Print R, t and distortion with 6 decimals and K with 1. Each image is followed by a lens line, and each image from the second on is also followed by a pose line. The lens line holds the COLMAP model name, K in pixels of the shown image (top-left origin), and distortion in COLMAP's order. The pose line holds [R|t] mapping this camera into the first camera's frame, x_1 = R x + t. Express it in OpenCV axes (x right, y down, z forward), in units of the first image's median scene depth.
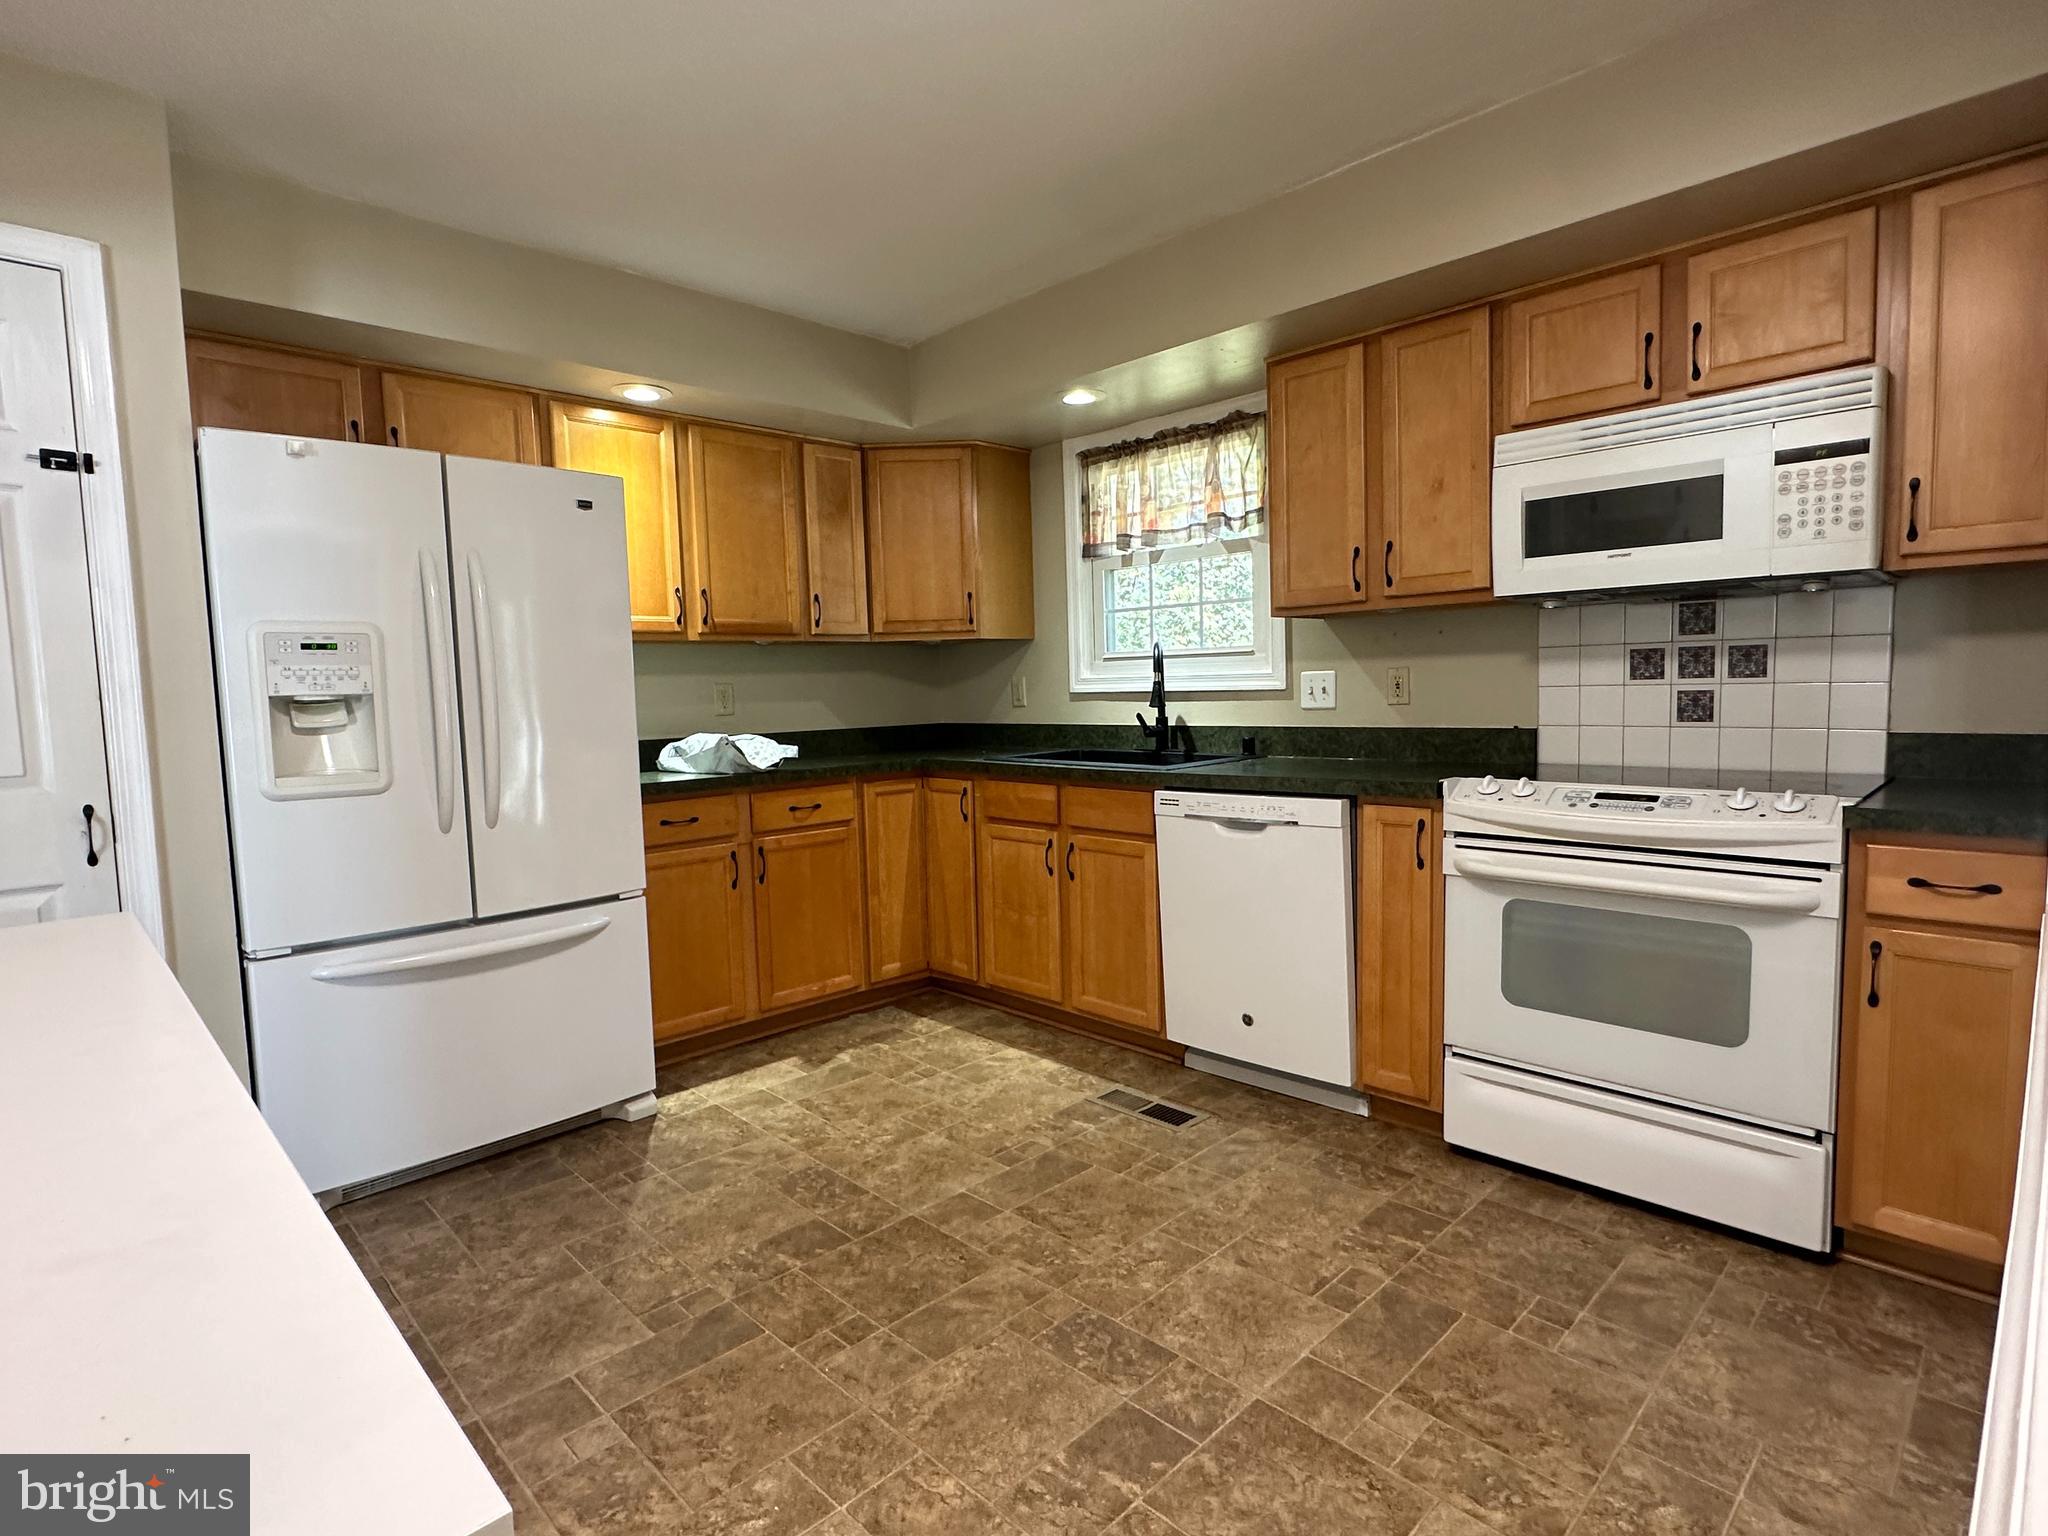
lens RADIAL K [[1048.4, 0, 1024.0], [0, 1048.4, 768.0], [0, 0, 1]] dist [-0.002537, -0.000355]
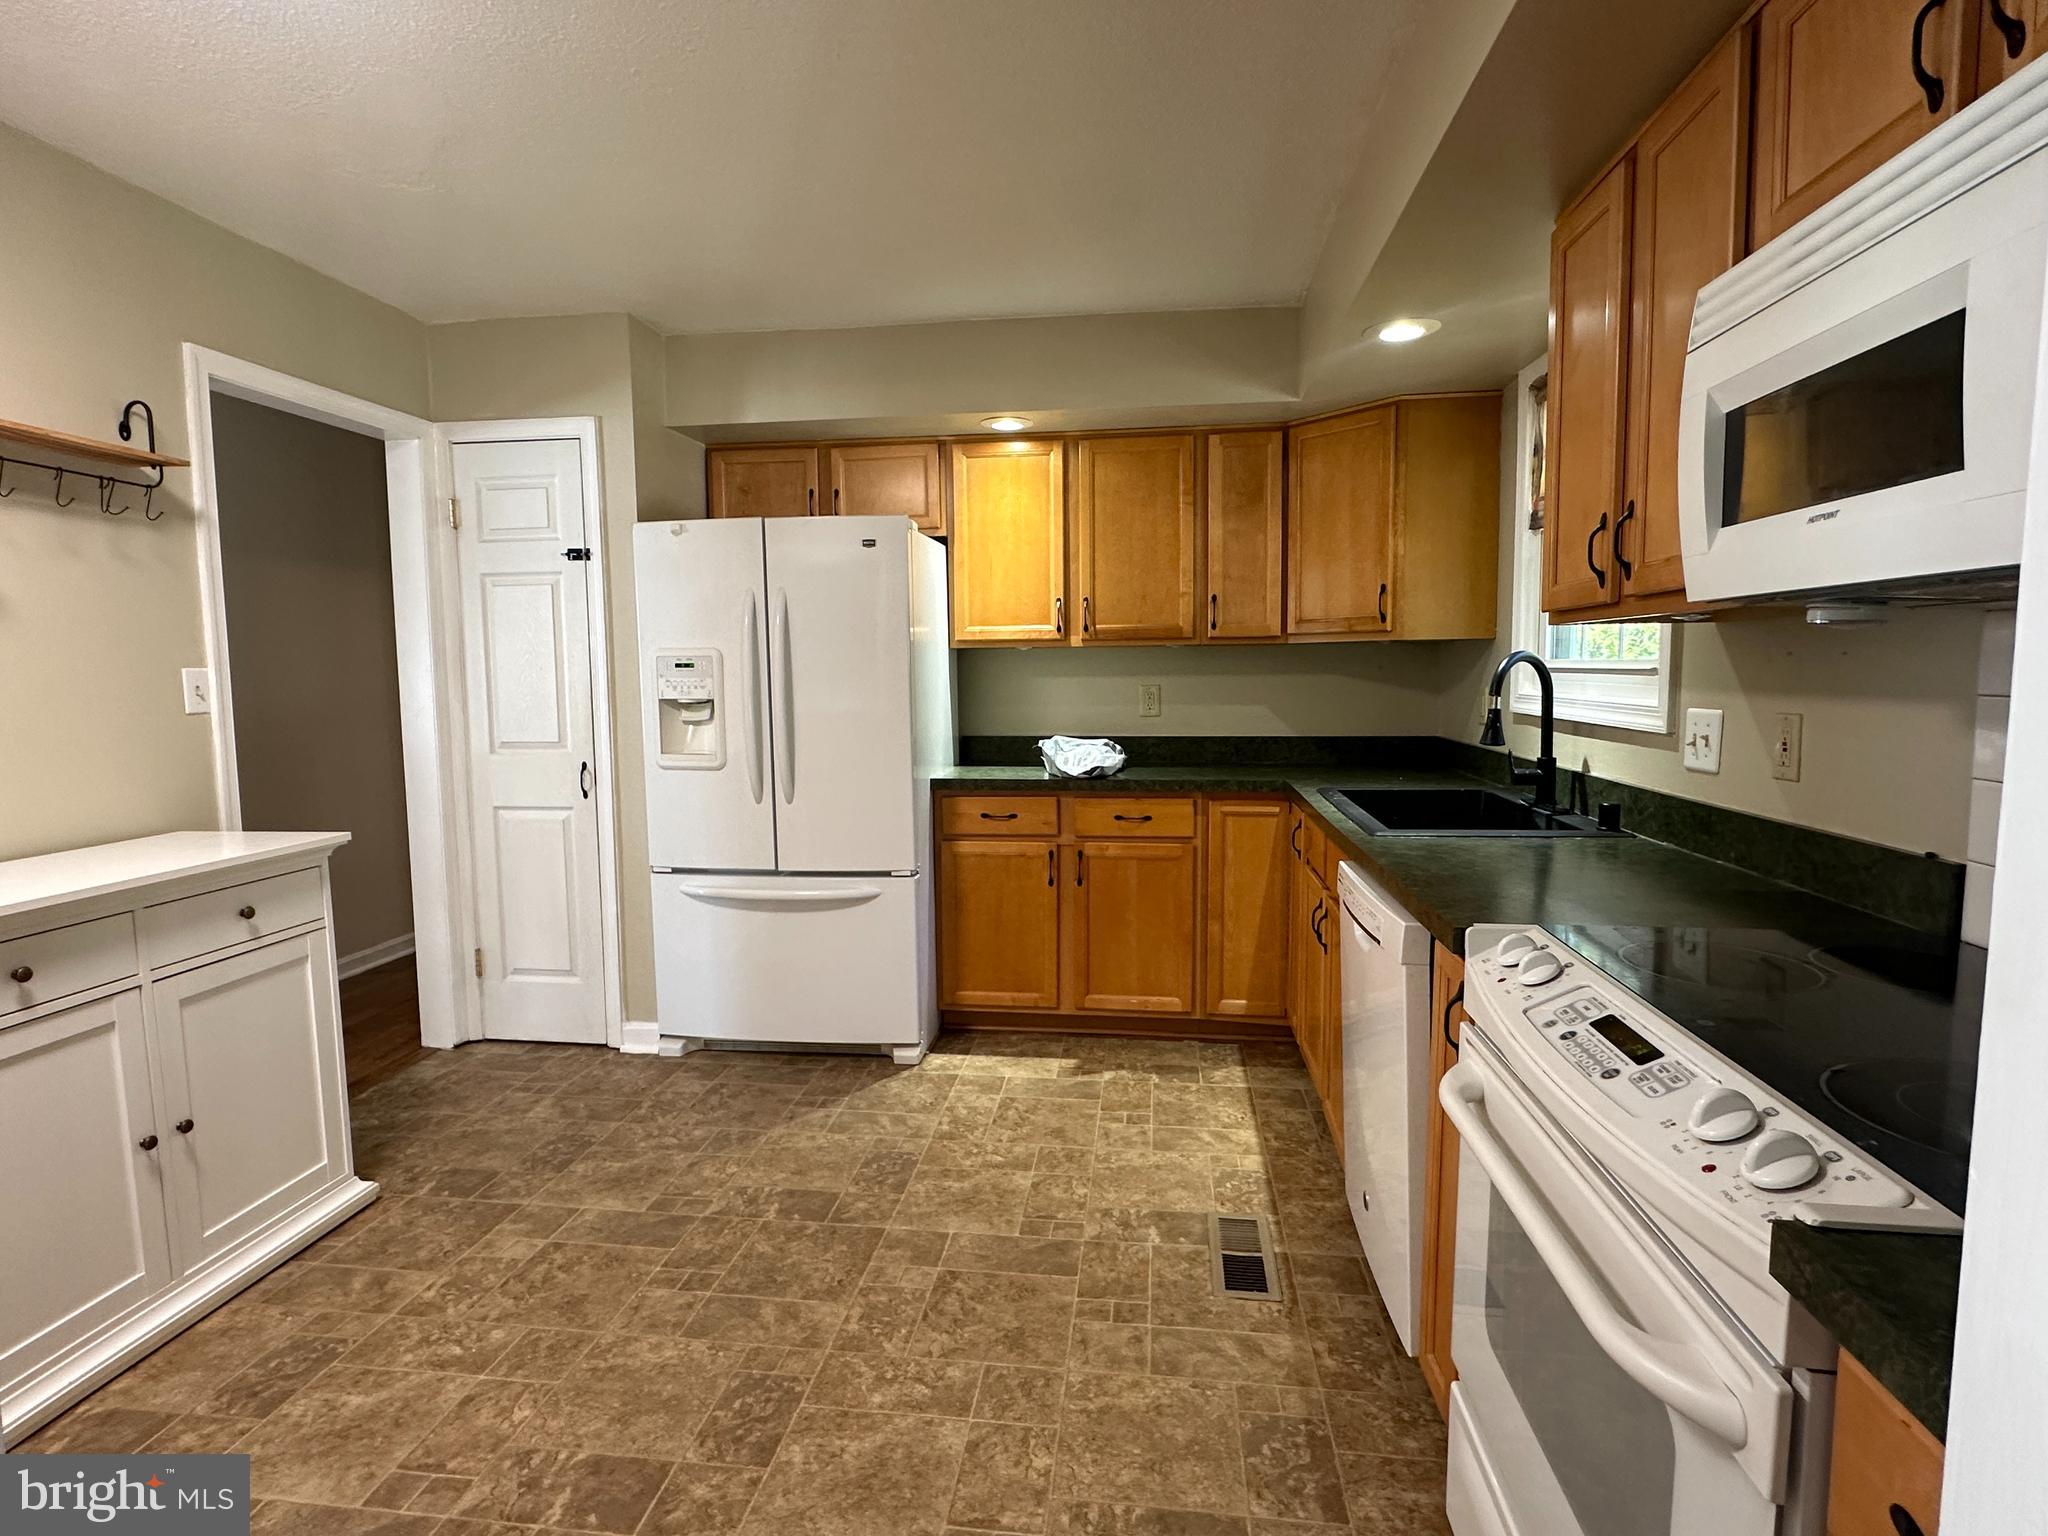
lens RADIAL K [[1048.4, 0, 1024.0], [0, 1048.4, 768.0], [0, 0, 1]] dist [-0.002537, -0.000355]
pose [[0.613311, 0.097409, -0.783812, 0.575804], [-0.069366, 0.995174, 0.069399, -0.081647], [0.786790, 0.011806, 0.617108, 0.361477]]
